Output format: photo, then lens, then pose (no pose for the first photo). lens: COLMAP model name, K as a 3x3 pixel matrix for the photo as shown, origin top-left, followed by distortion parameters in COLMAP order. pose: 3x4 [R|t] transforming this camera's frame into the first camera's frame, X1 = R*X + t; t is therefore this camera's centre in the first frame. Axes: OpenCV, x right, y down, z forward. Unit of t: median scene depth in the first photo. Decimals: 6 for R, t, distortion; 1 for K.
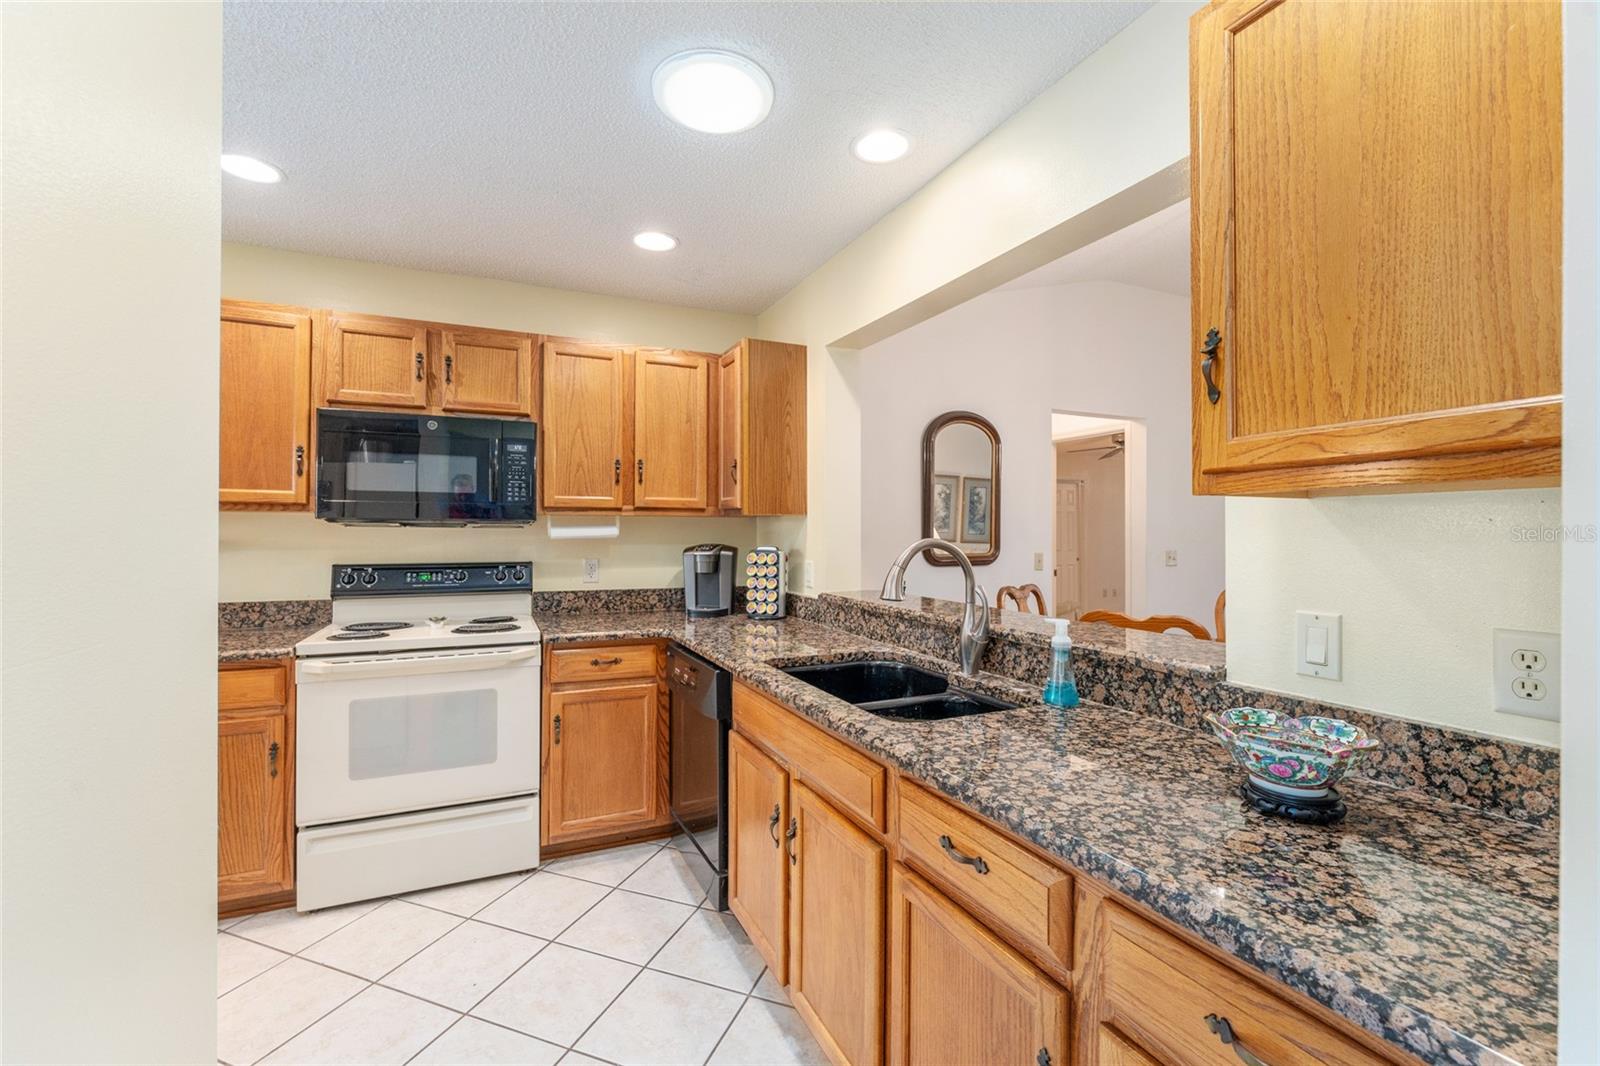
lens RADIAL K [[684.5, 0, 790.2], [0, 684.5, 530.3], [0, 0, 1]] dist [-0.004990, -0.000638]
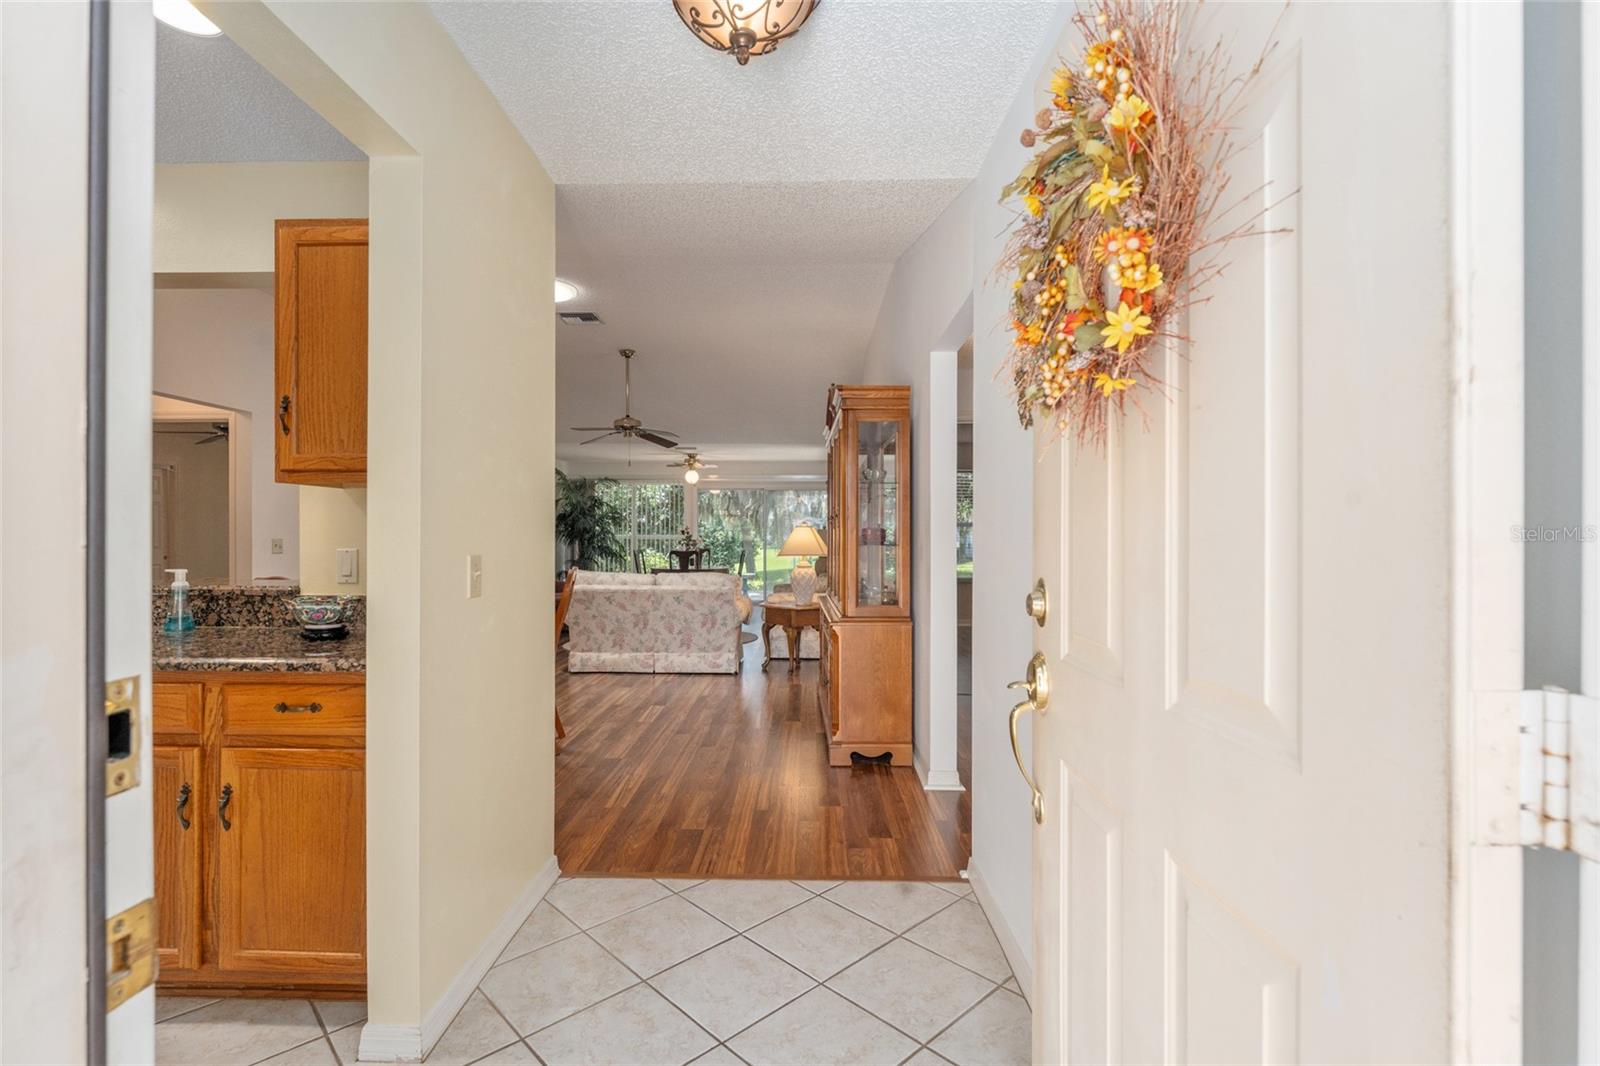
lens RADIAL K [[730.0, 0, 787.4], [0, 730.0, 536.8], [0, 0, 1]] dist [-0.006886, -0.000428]
pose [[0.442558, -0.002460, 0.896736, -0.455654], [-0.005109, 0.999973, 0.005264, 0.063656], [-0.896725, -0.006911, 0.442534, -0.904190]]
